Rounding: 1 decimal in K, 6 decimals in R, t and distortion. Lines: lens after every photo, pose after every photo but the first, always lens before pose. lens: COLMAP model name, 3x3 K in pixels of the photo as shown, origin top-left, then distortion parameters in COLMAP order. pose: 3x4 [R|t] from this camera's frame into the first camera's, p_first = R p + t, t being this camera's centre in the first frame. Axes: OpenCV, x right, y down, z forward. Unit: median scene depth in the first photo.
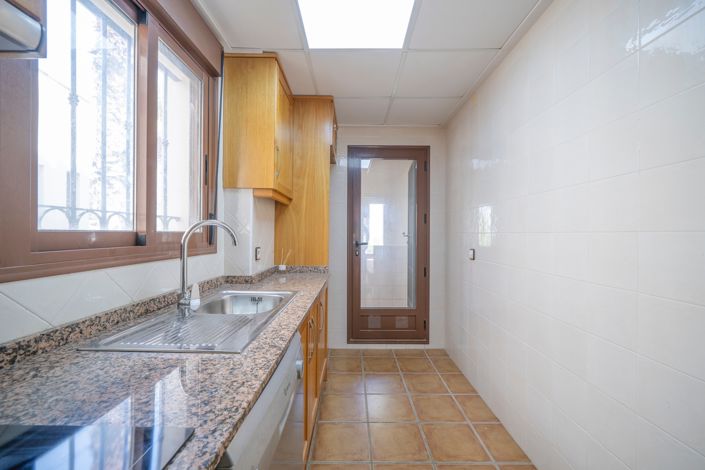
lens RADIAL K [[292.5, 0, 350.8], [0, 292.5, 238.0], [0, 0, 1]] dist [-0.002610, -0.000034]
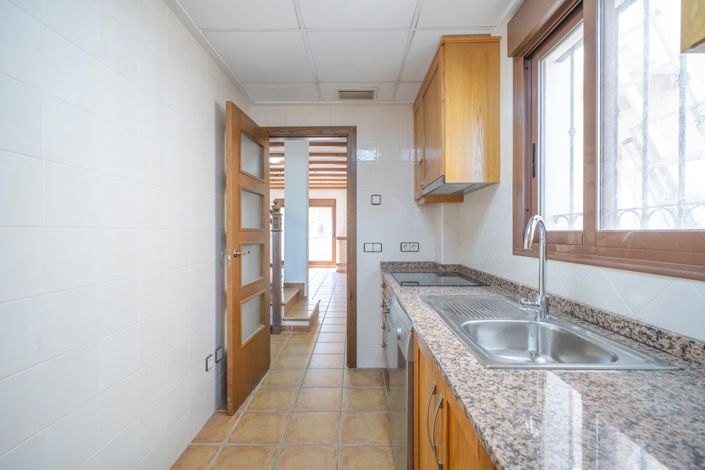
lens RADIAL K [[305.7, 0, 350.3], [0, 305.7, 232.6], [0, 0, 1]] dist [0.001714, 0.000028]
pose [[-0.999937, -0.008041, 0.007875, 0.031219], [-0.007946, 0.999897, 0.011990, -0.022107], [-0.007970, 0.011926, -0.999897, 1.968626]]
